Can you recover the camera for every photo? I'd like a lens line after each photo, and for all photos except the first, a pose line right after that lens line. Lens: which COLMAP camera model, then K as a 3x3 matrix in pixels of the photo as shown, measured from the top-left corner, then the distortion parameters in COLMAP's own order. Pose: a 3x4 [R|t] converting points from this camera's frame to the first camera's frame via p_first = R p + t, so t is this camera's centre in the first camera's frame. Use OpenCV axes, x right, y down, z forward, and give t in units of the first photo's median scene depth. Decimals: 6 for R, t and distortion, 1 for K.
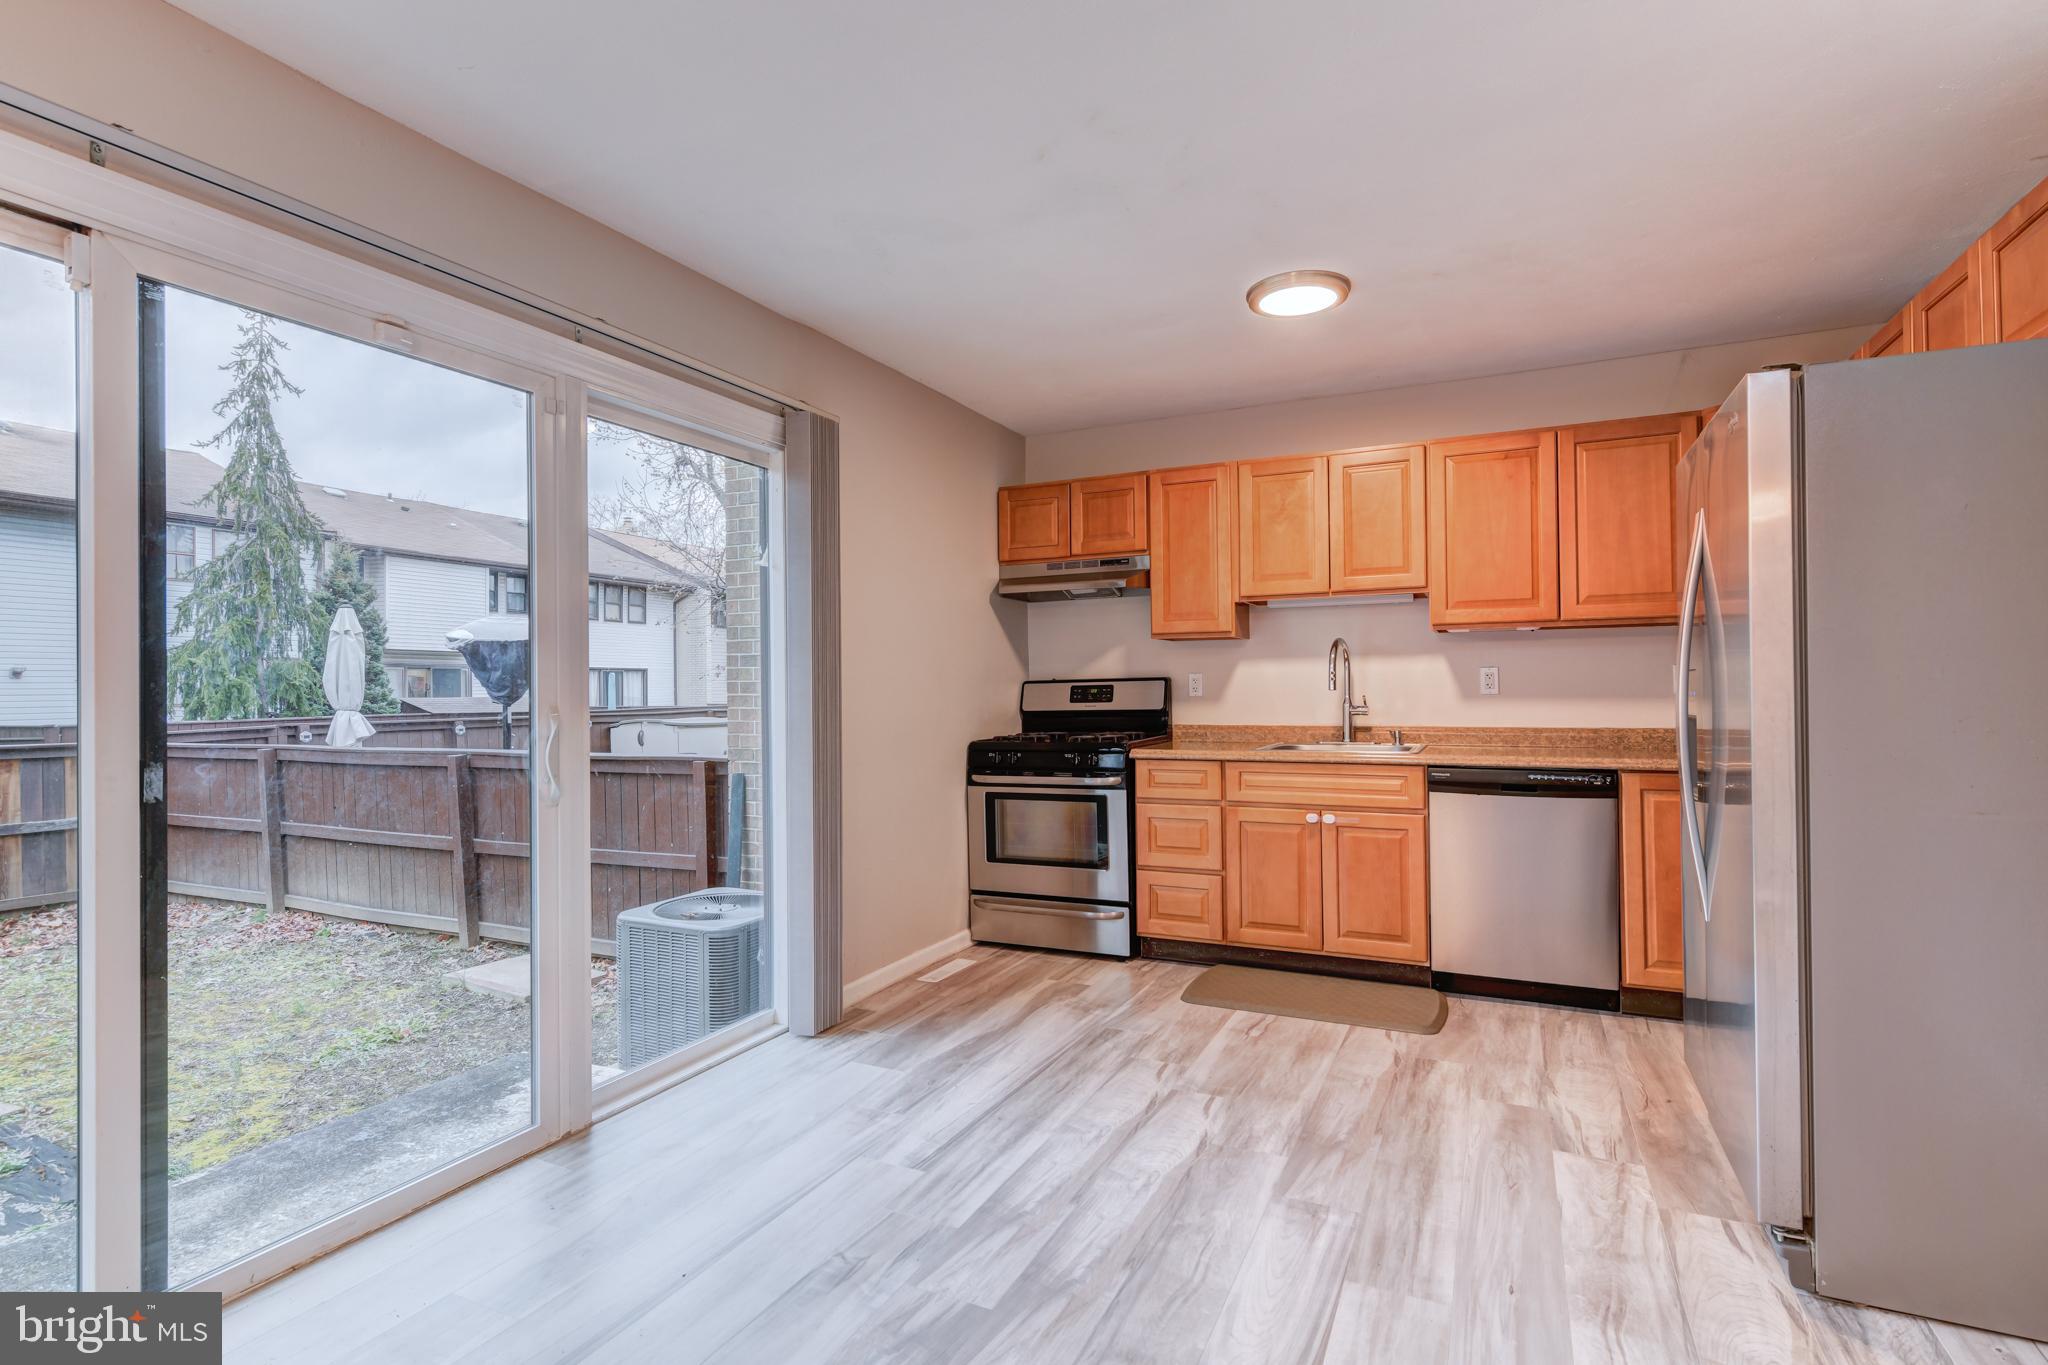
lens RADIAL K [[992.7, 0, 1030.3], [0, 992.7, 677.9], [0, 0, 1]] dist [0.002464, -0.000619]
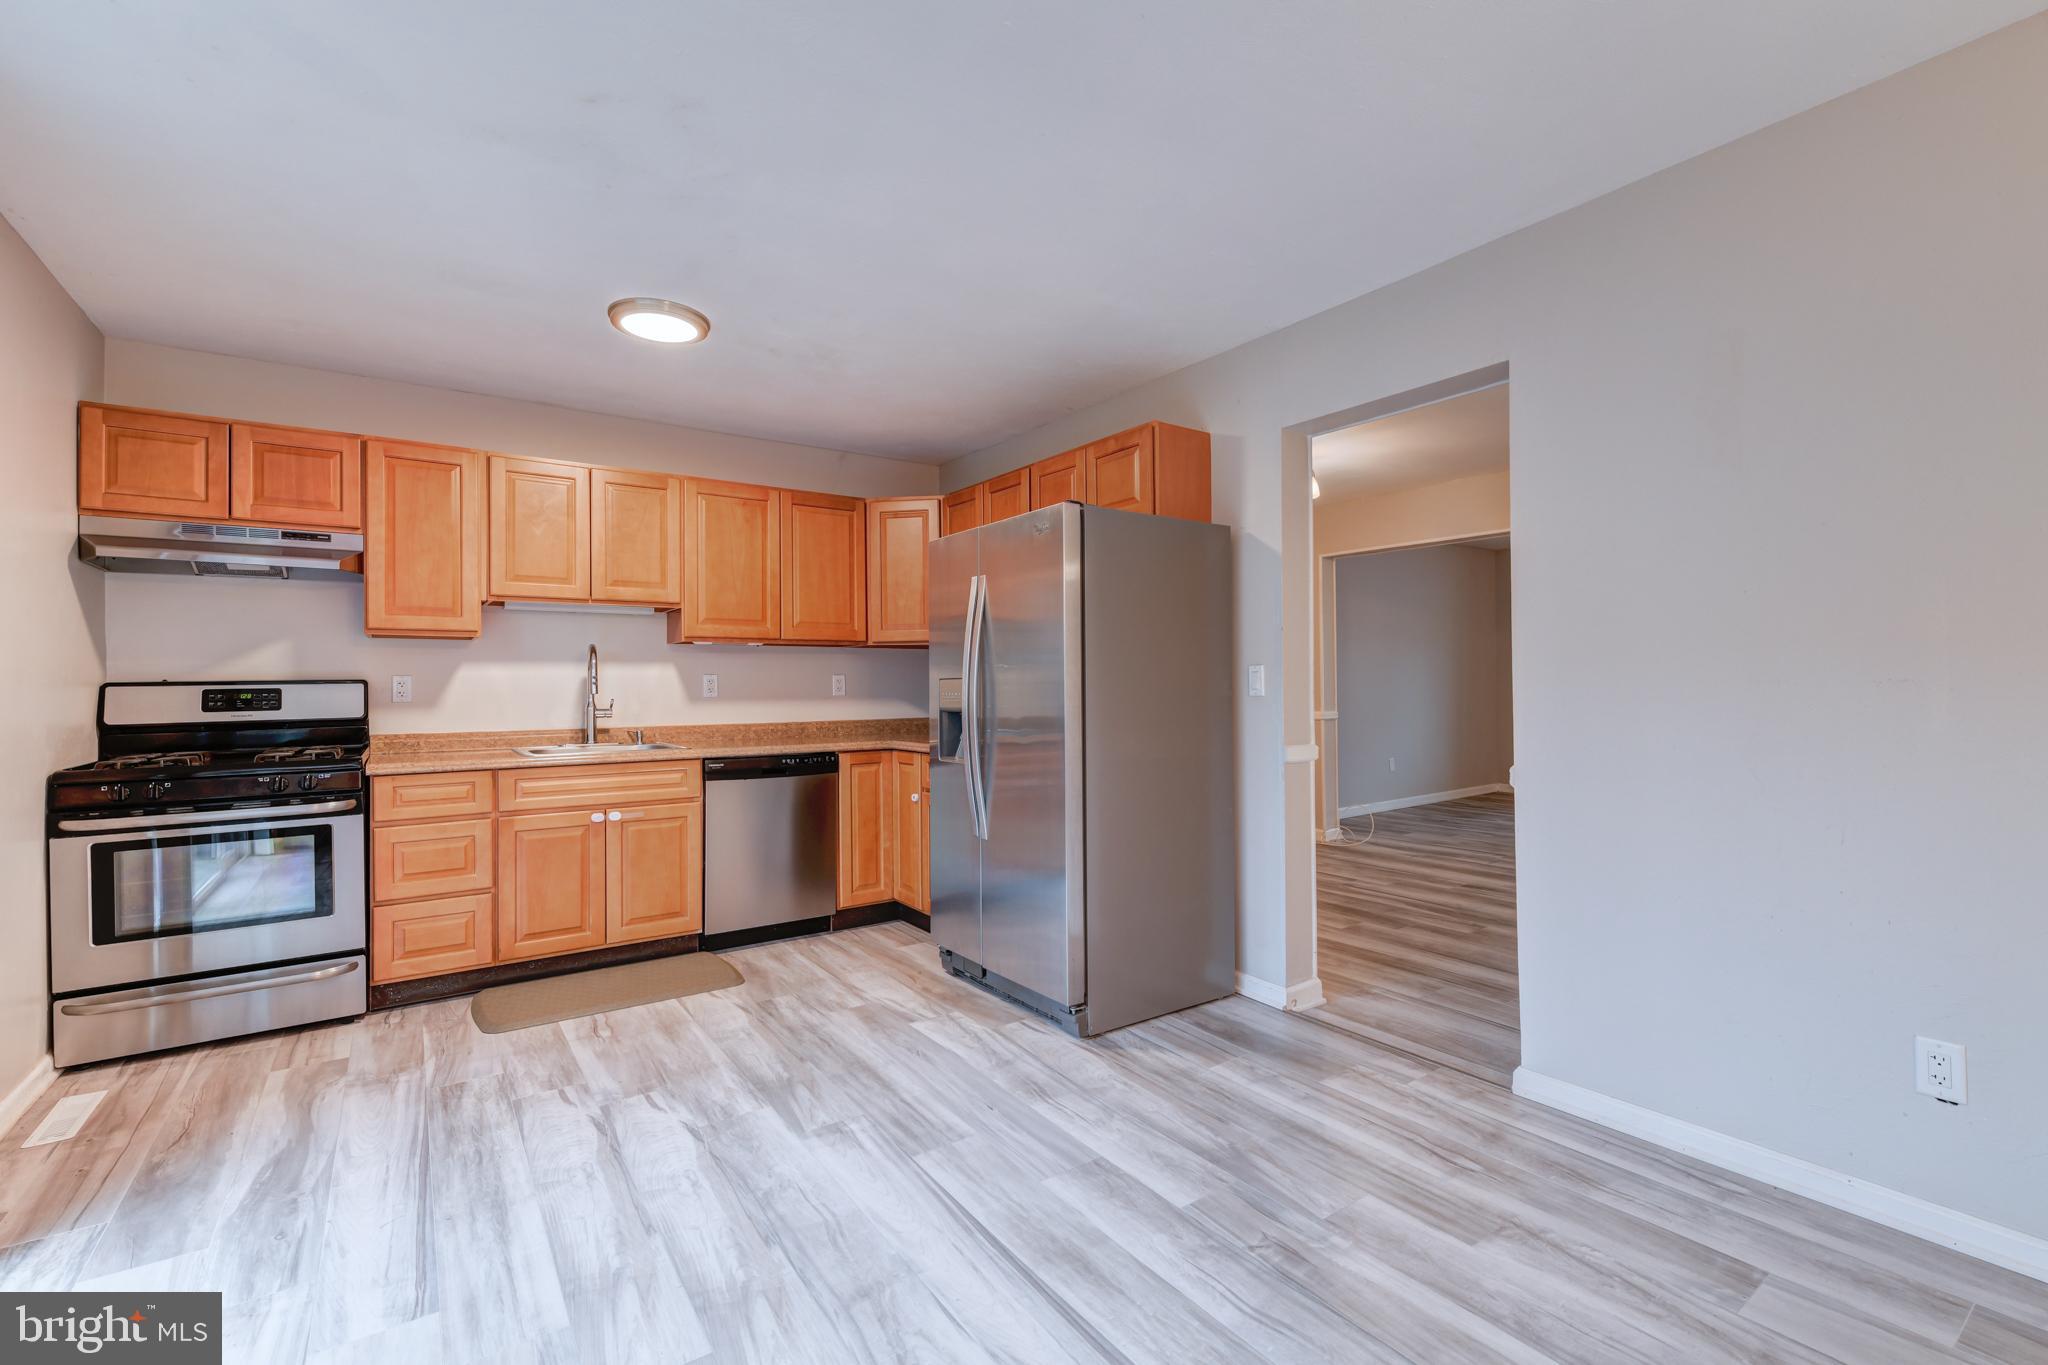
lens RADIAL K [[884.9, 0, 1026.1], [0, 884.9, 677.5], [0, 0, 1]] dist [-0.000036, -0.000171]
pose [[0.489558, 0.014422, 0.871852, -0.304642], [-0.005679, 0.999895, -0.013351, 0.005335], [-0.871952, 0.001585, 0.489588, 0.161869]]
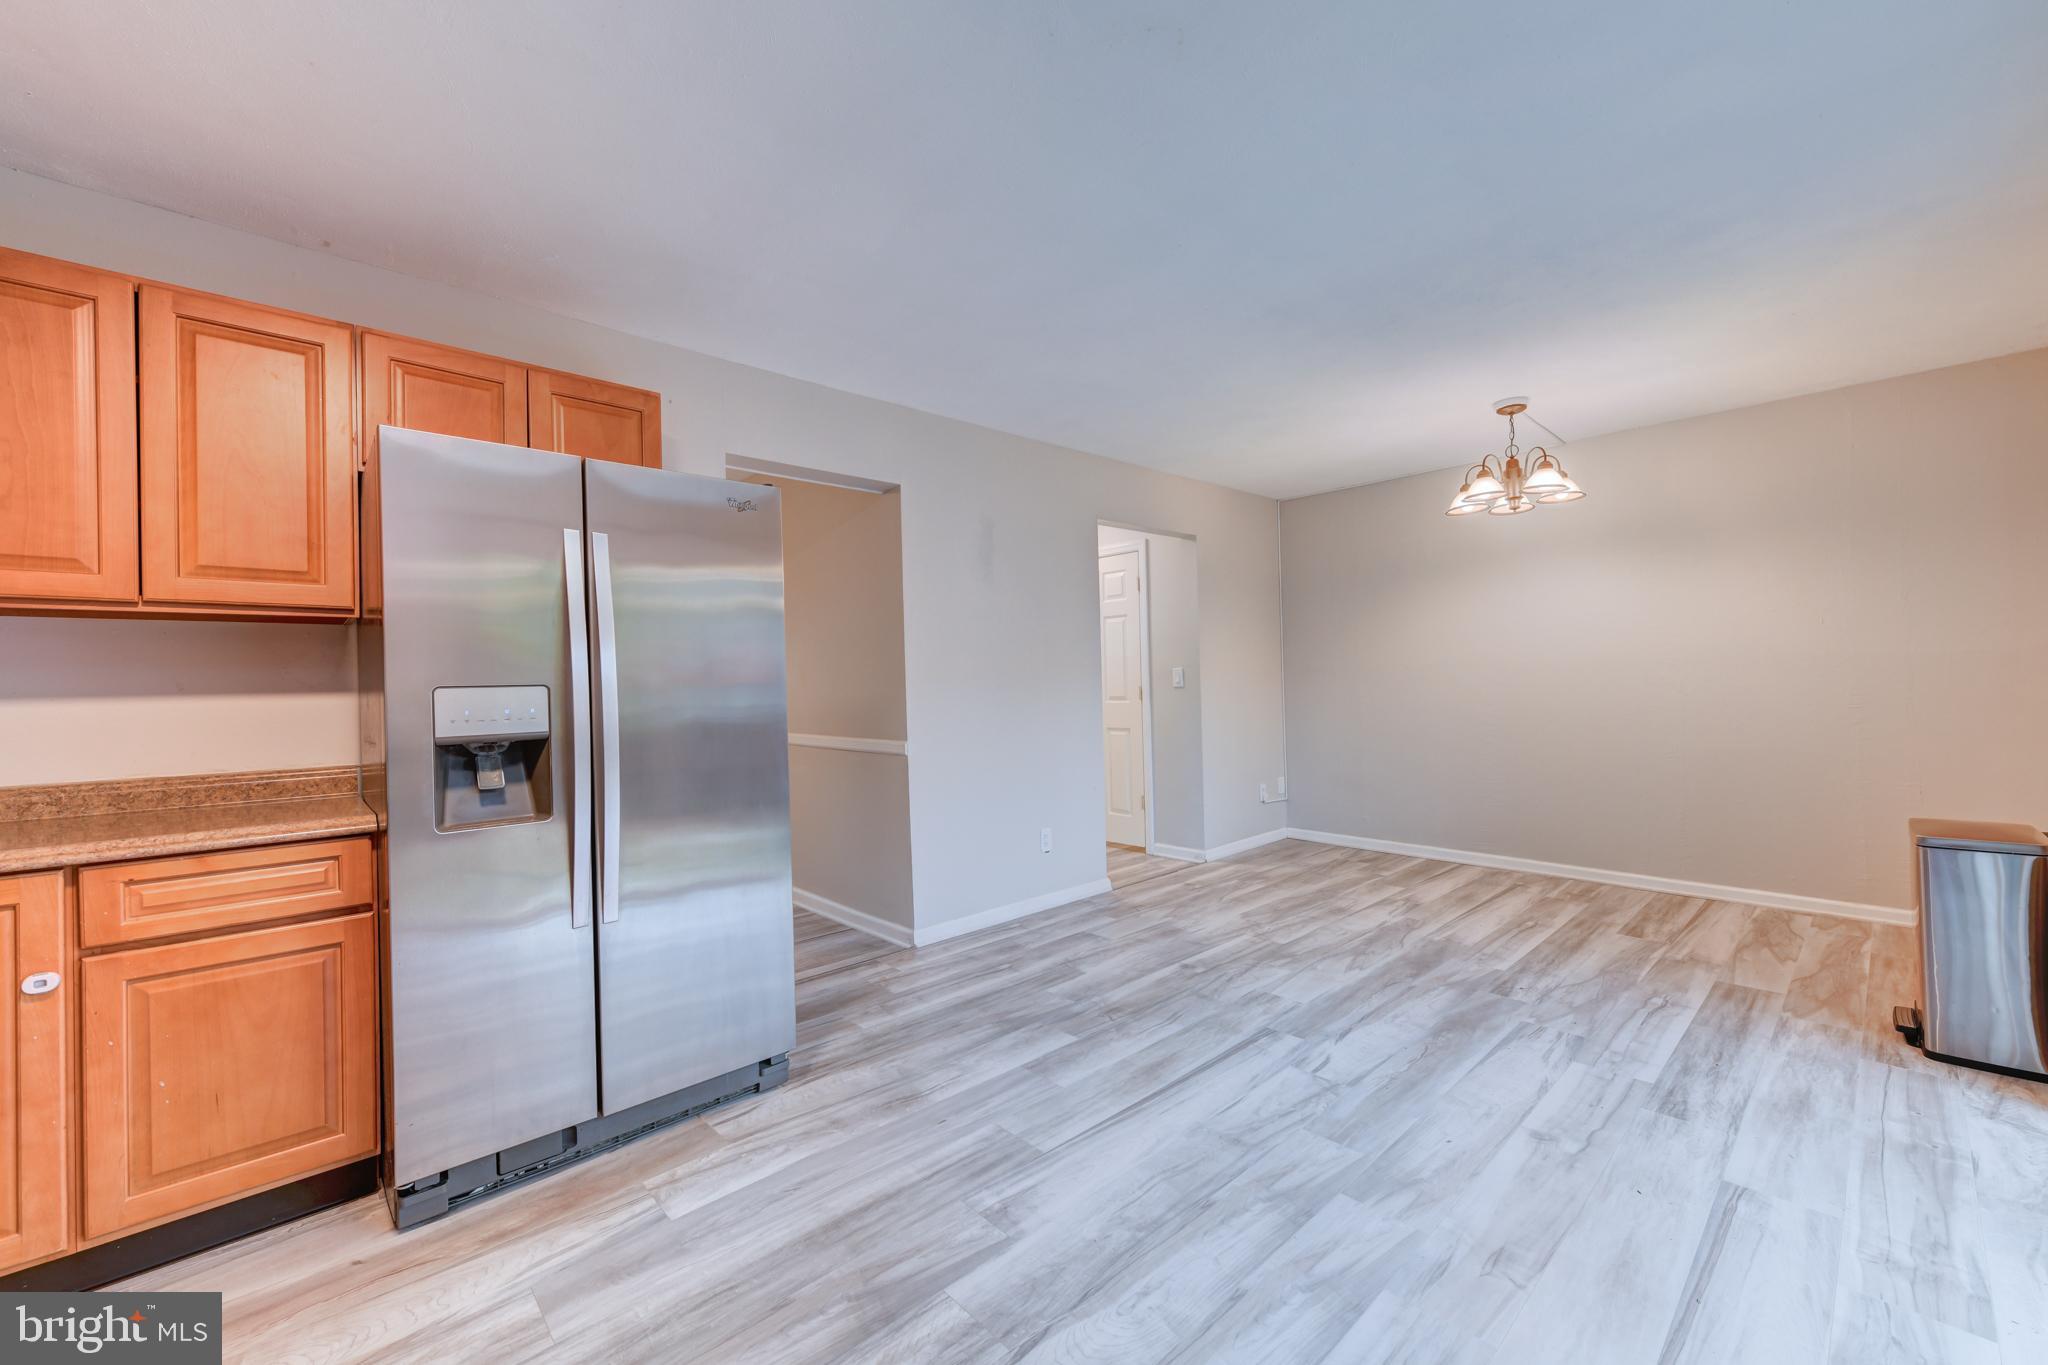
lens RADIAL K [[803.5, 0, 1024.0], [0, 803.5, 682.5], [0, 0, 1]] dist [-0.000150, -0.000071]
pose [[-0.926133, 0.034218, 0.375641, -0.034255], [0.030885, 0.999412, -0.014893, 0.008998], [-0.375930, -0.002191, -0.926645, 0.992927]]
